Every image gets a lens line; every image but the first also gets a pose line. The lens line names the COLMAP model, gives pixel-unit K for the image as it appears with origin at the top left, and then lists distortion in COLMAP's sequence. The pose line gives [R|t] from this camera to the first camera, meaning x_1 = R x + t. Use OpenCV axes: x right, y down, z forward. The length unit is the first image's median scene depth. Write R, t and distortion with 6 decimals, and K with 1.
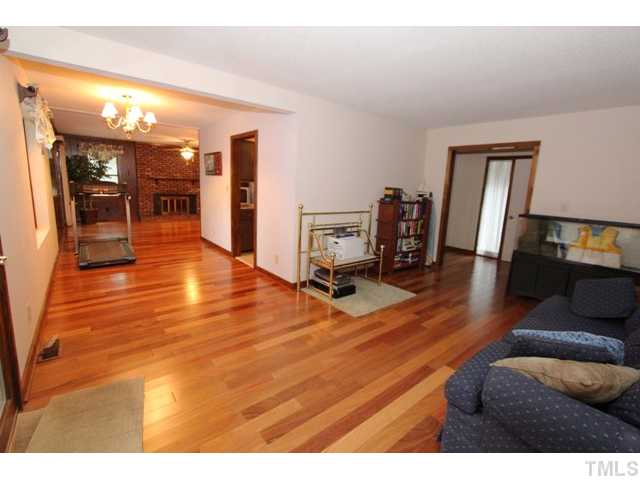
lens RADIAL K [[292.4, 0, 318.5], [0, 292.4, 231.9], [0, 0, 1]] dist [-0.010716, 0.000694]
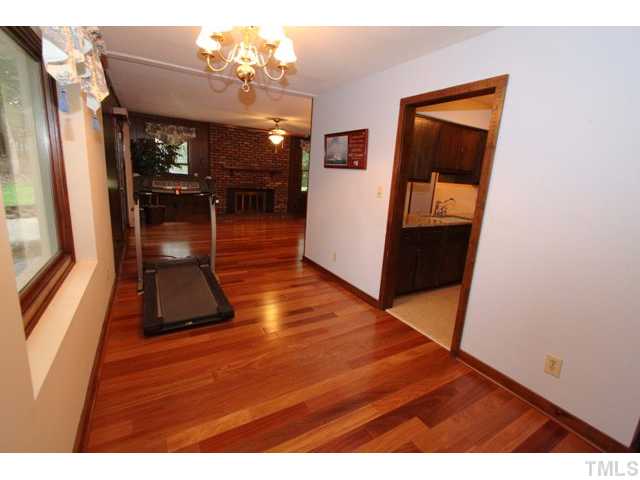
lens RADIAL K [[292.3, 0, 318.6], [0, 292.3, 228.3], [0, 0, 1]] dist [-0.001975, -0.000045]
pose [[0.988719, 0.046929, -0.142239, -0.224721], [-0.043996, 0.998751, 0.023699, -0.056230], [0.143174, -0.017174, 0.989549, 0.264051]]
